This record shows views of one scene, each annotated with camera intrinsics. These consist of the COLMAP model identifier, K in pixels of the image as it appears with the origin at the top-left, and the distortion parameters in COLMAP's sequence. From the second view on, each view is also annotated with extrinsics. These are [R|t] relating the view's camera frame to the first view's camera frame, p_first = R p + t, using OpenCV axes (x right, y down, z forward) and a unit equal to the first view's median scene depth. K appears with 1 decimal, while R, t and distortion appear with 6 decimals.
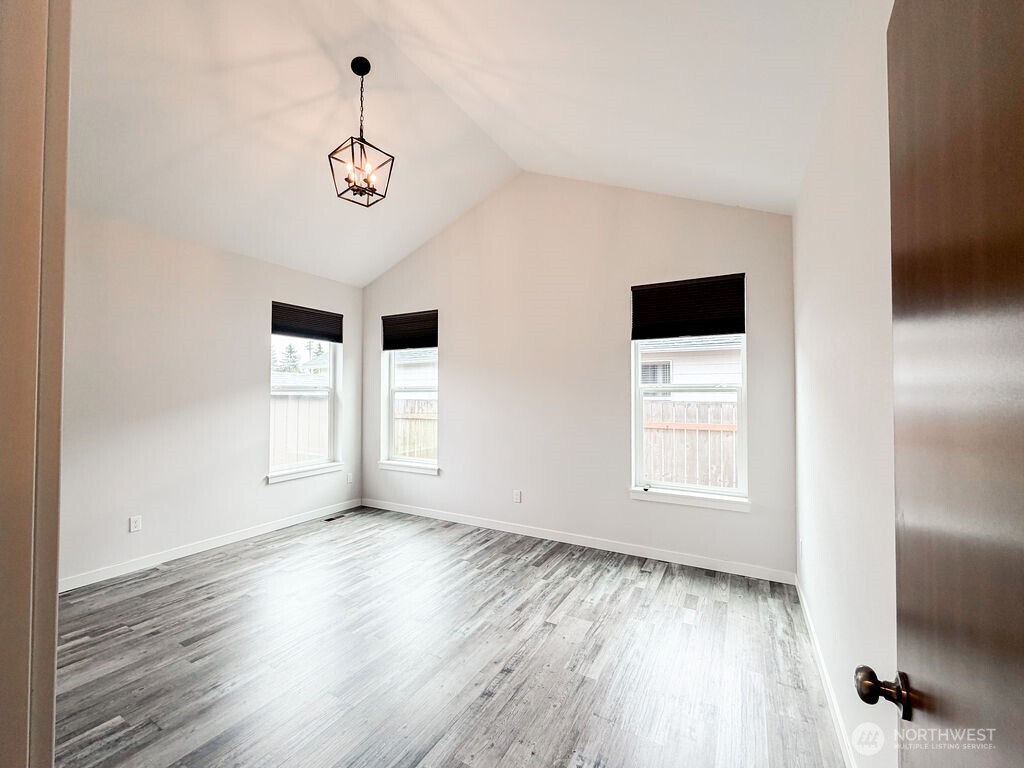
lens RADIAL K [[424.5, 0, 508.8], [0, 424.5, 380.8], [0, 0, 1]] dist [0.000187, -0.000233]
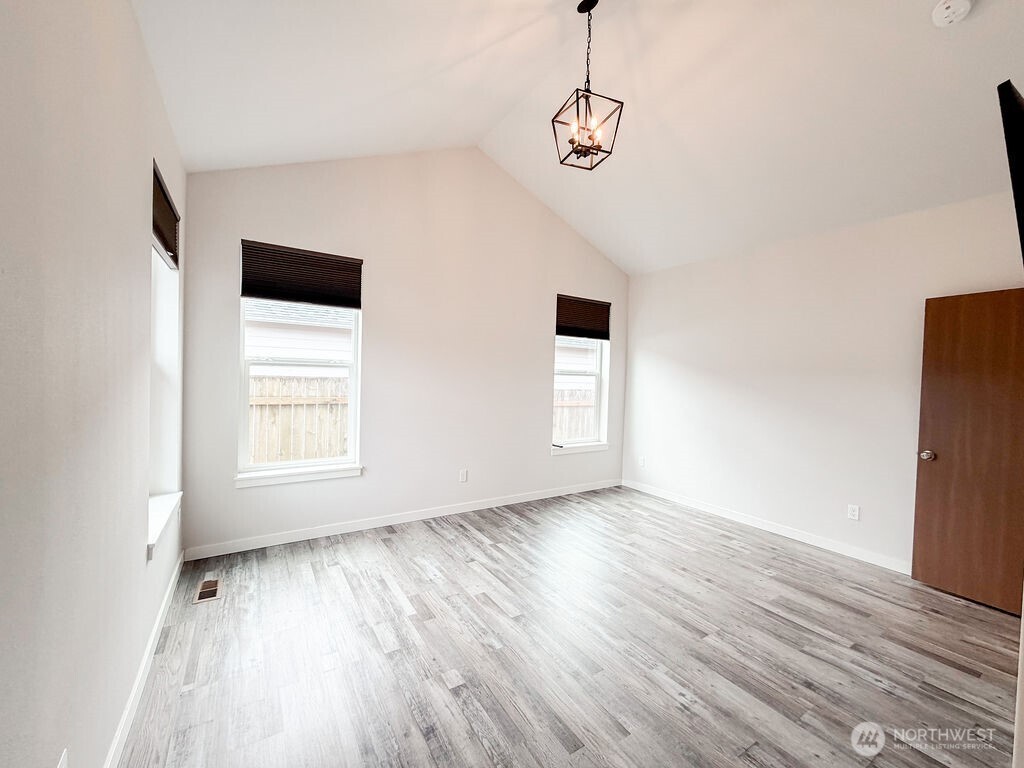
lens RADIAL K [[408.4, 0, 512.0], [0, 408.4, 384.0], [0, 0, 1]] dist [0.000284, 0.000459]
pose [[0.466891, -0.007442, 0.884283, -0.867857], [-0.056360, 0.997681, 0.038154, 0.012818], [-0.882517, -0.067651, 0.465389, 0.517093]]
